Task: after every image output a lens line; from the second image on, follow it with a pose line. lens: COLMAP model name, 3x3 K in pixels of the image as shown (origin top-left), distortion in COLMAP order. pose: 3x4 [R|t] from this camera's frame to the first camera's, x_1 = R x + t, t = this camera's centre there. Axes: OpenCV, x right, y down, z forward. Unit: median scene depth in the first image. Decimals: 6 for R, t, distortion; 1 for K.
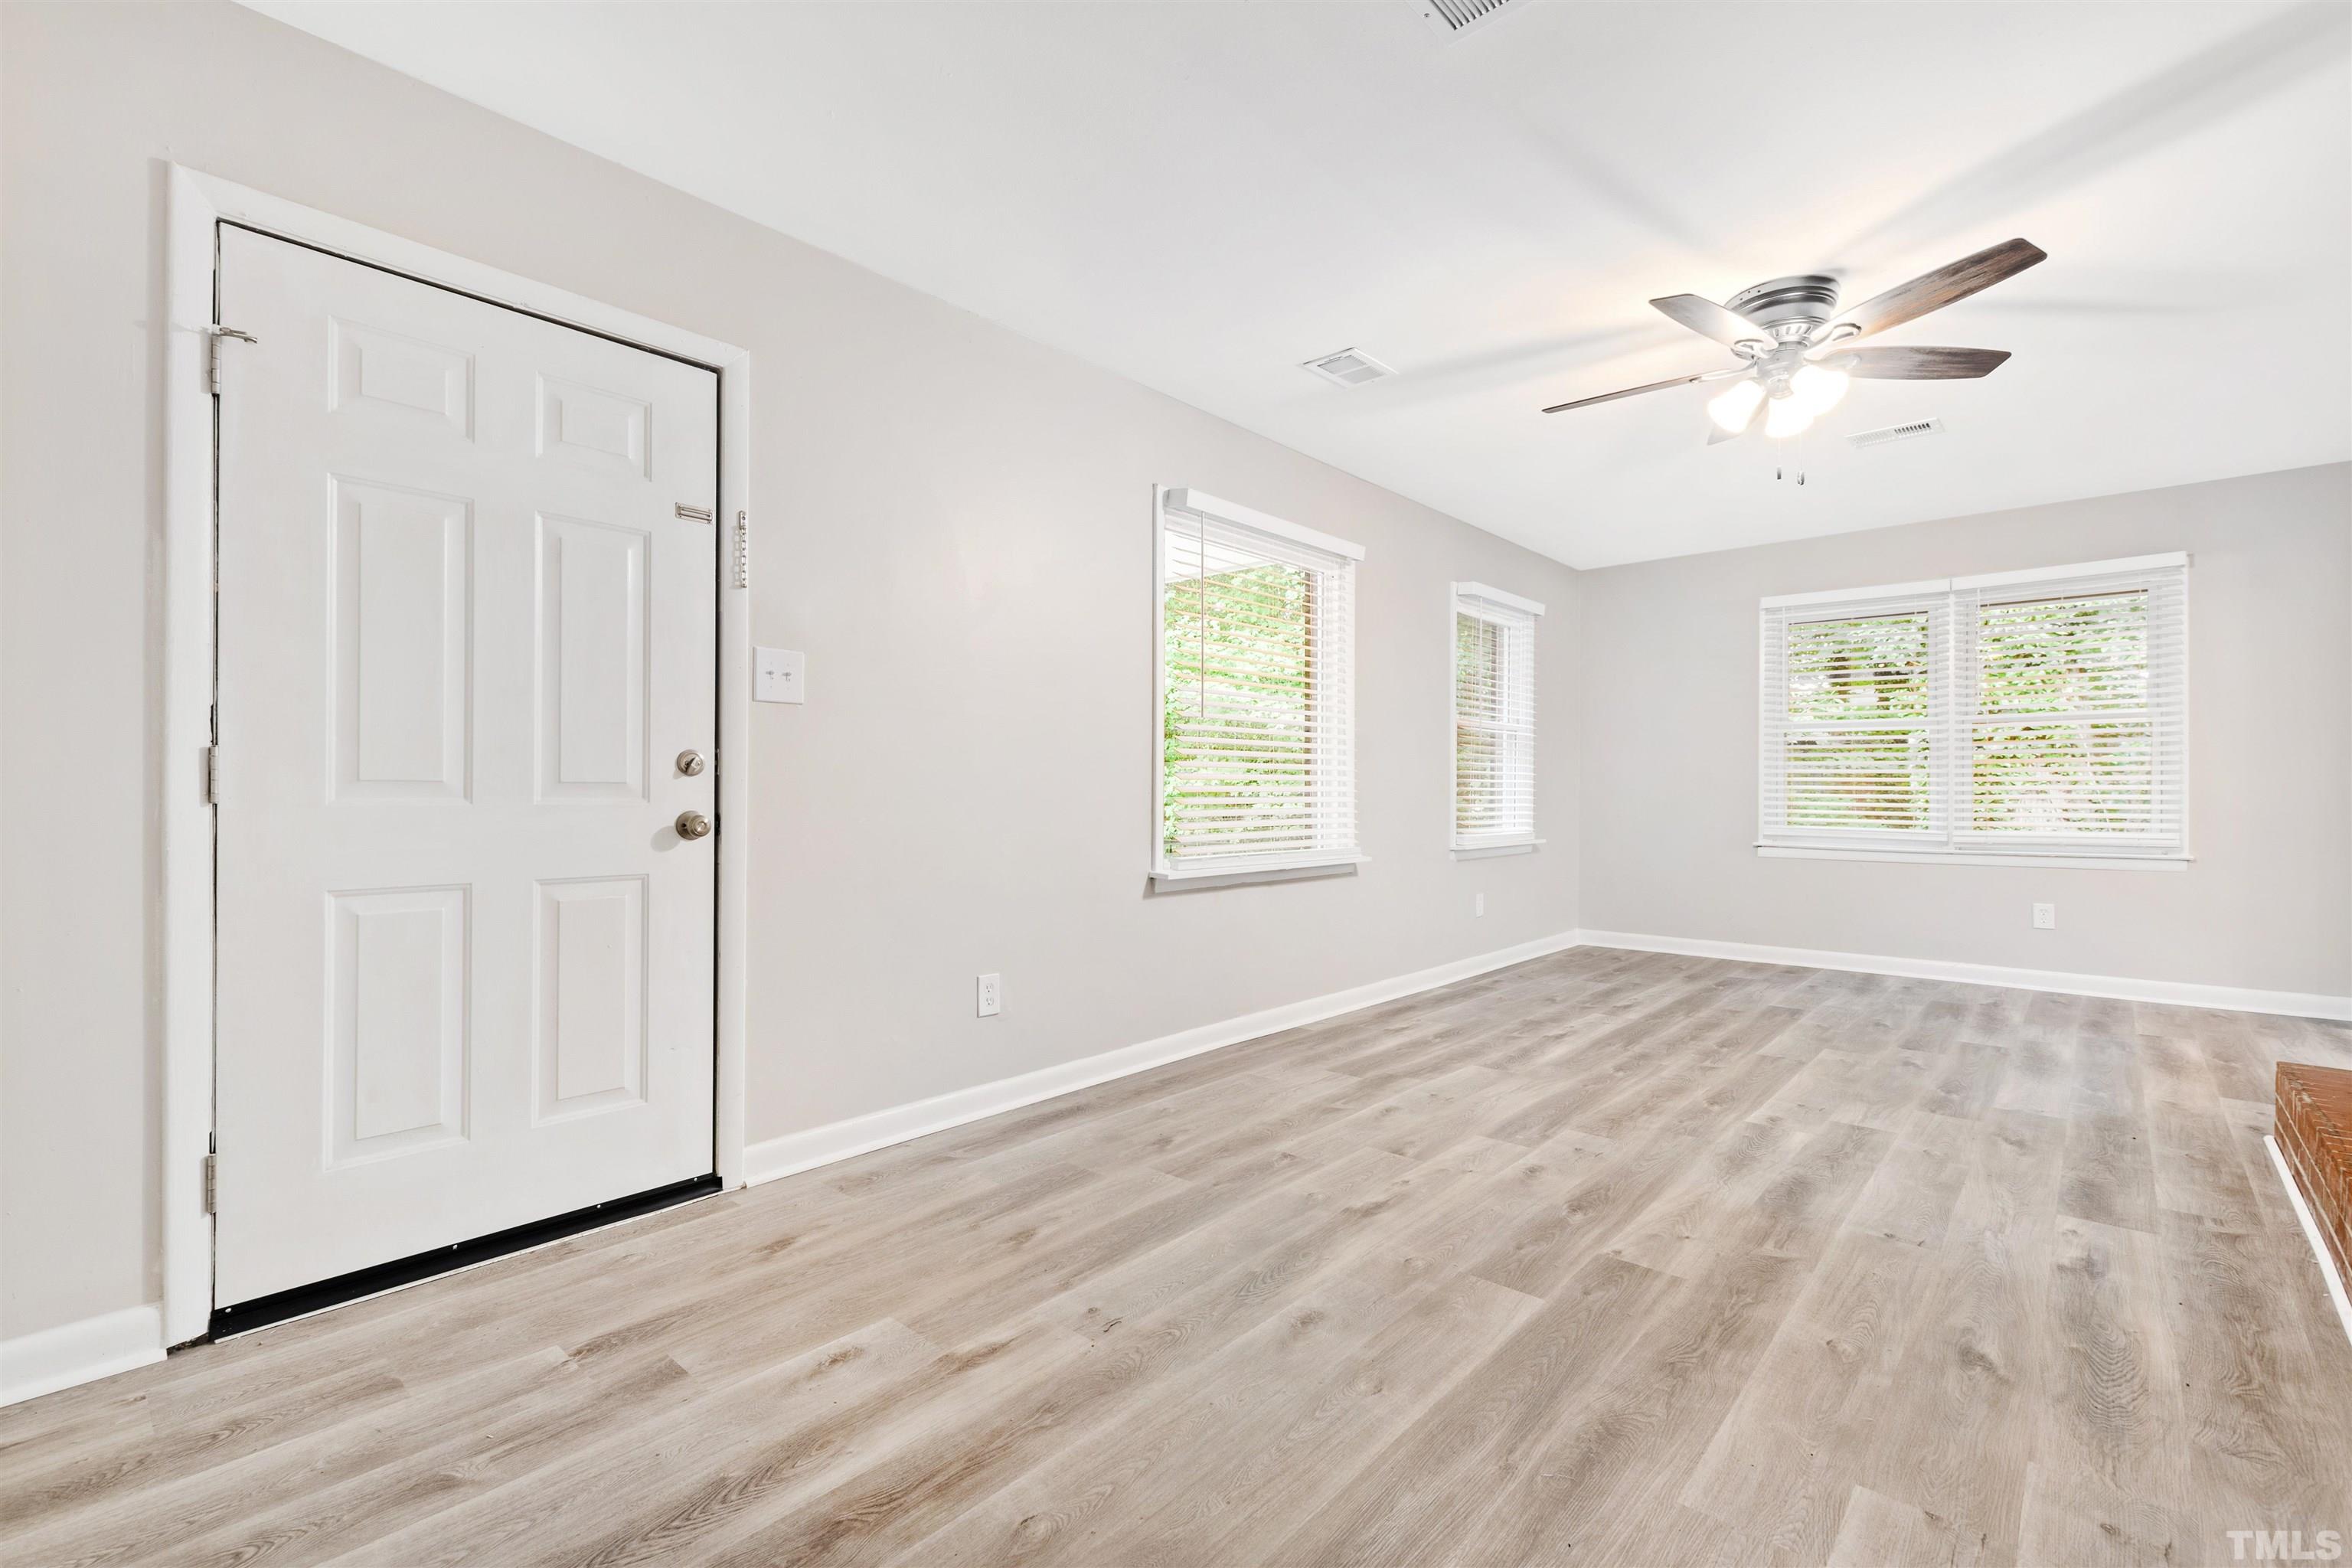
lens RADIAL K [[1028.9, 0, 1172.2], [0, 1028.9, 792.6], [0, 0, 1]] dist [0.002069, -0.003238]
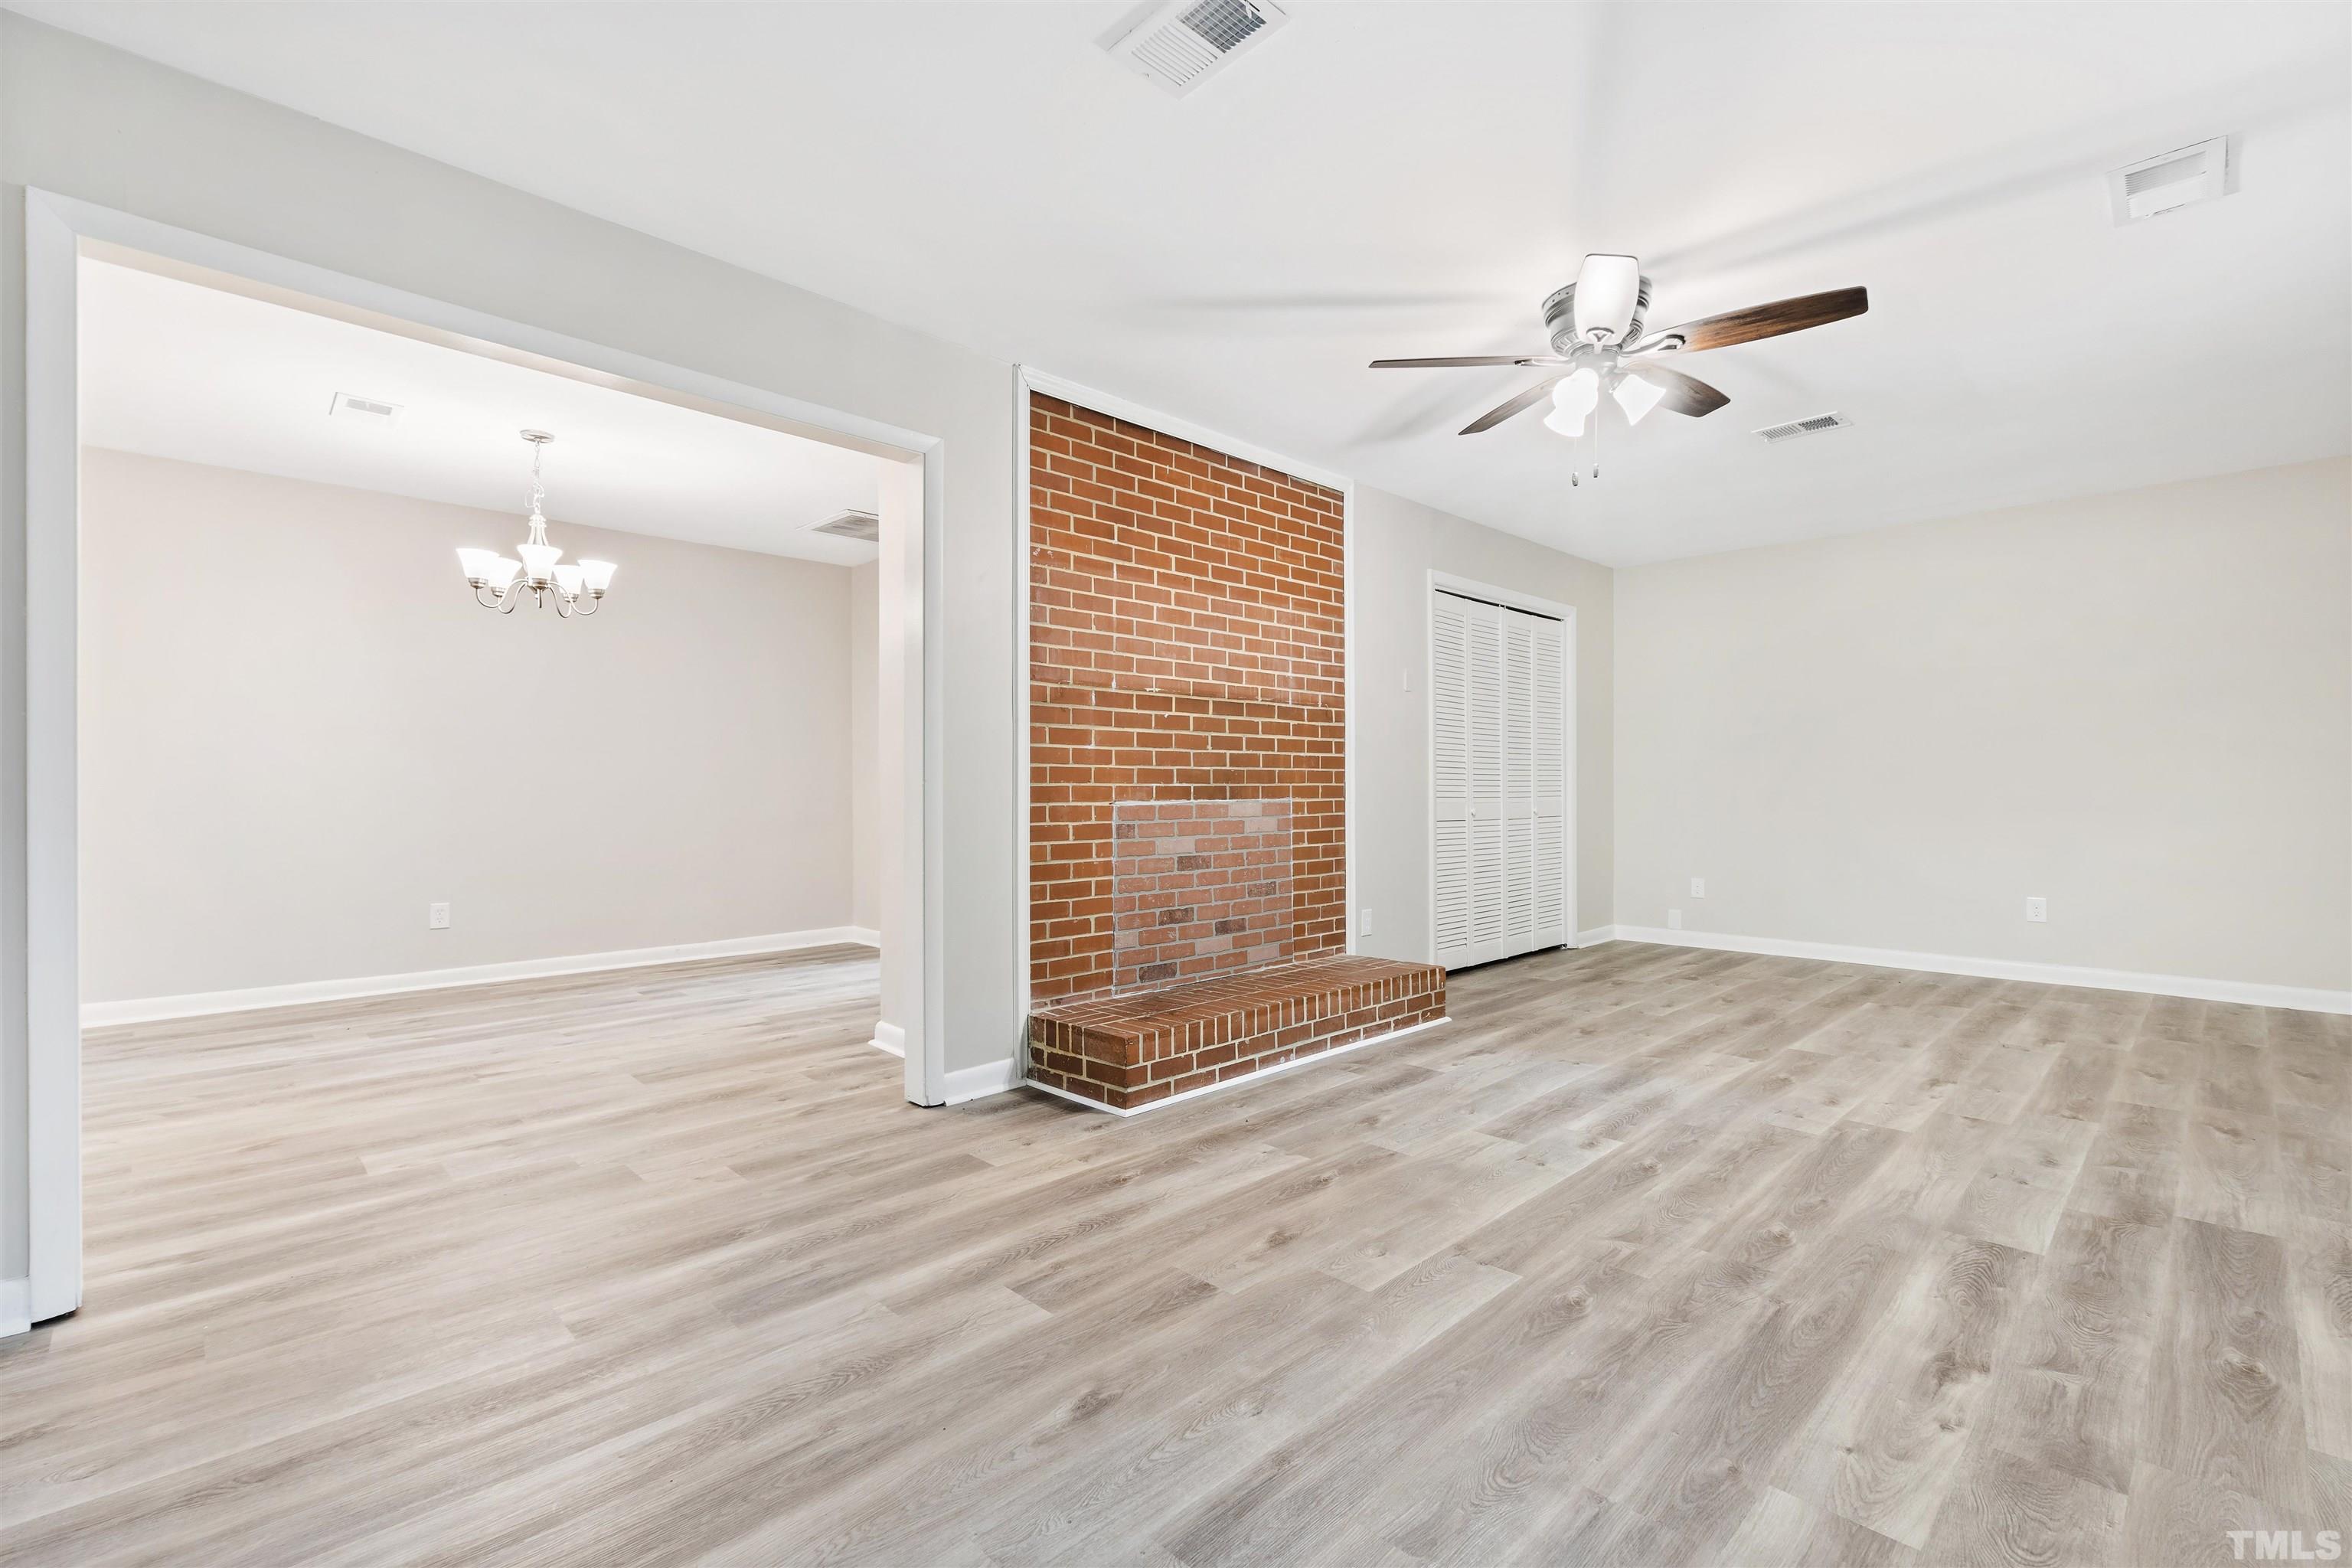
lens RADIAL K [[1033.5, 0, 1179.0], [0, 1033.5, 783.8], [0, 0, 1]] dist [0.010918, -0.005483]
pose [[-0.998233, 0.001906, 0.059386, 0.945503], [0.001687, 0.999992, -0.003734, 0.000016], [-0.059393, -0.003627, -0.998228, 2.054011]]
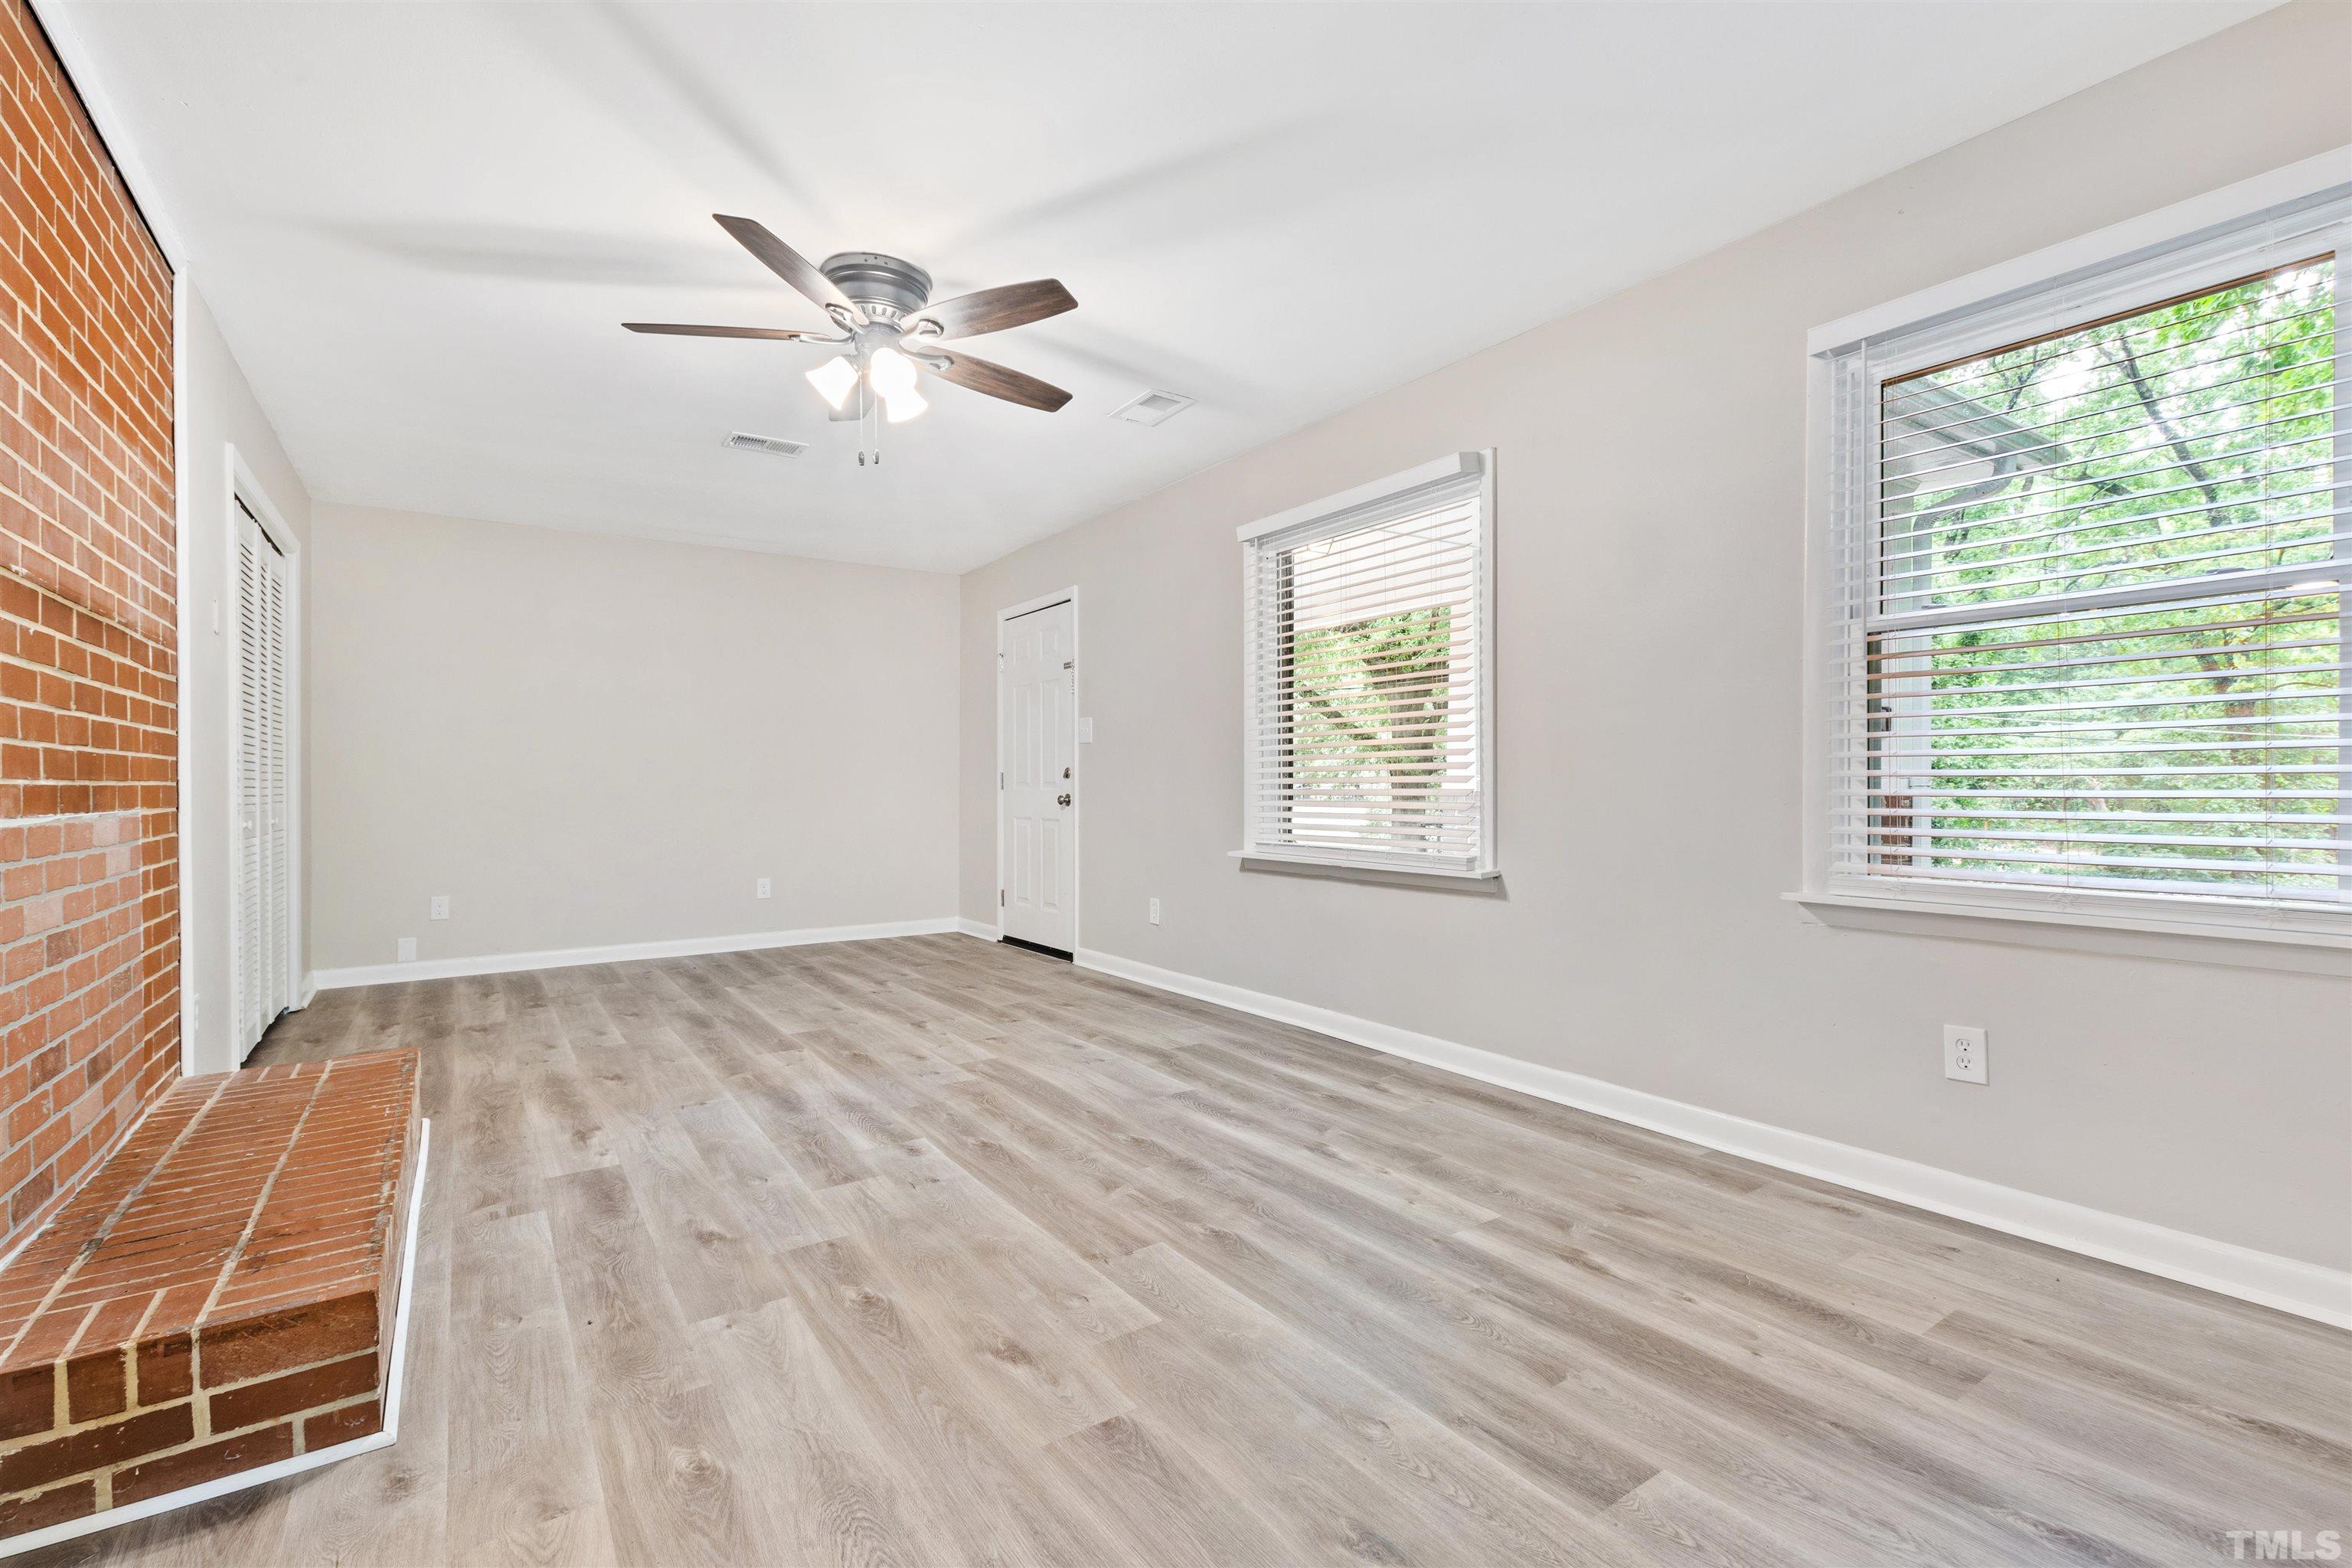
lens RADIAL K [[1033.5, 0, 1179.0], [0, 1033.5, 783.8], [0, 0, 1]] dist [0.010918, -0.005483]
pose [[-0.225498, -0.001710, -0.974242, 1.492750], [0.004020, 0.999988, -0.002685, 0.001862], [0.974235, -0.004522, -0.225489, 1.512987]]
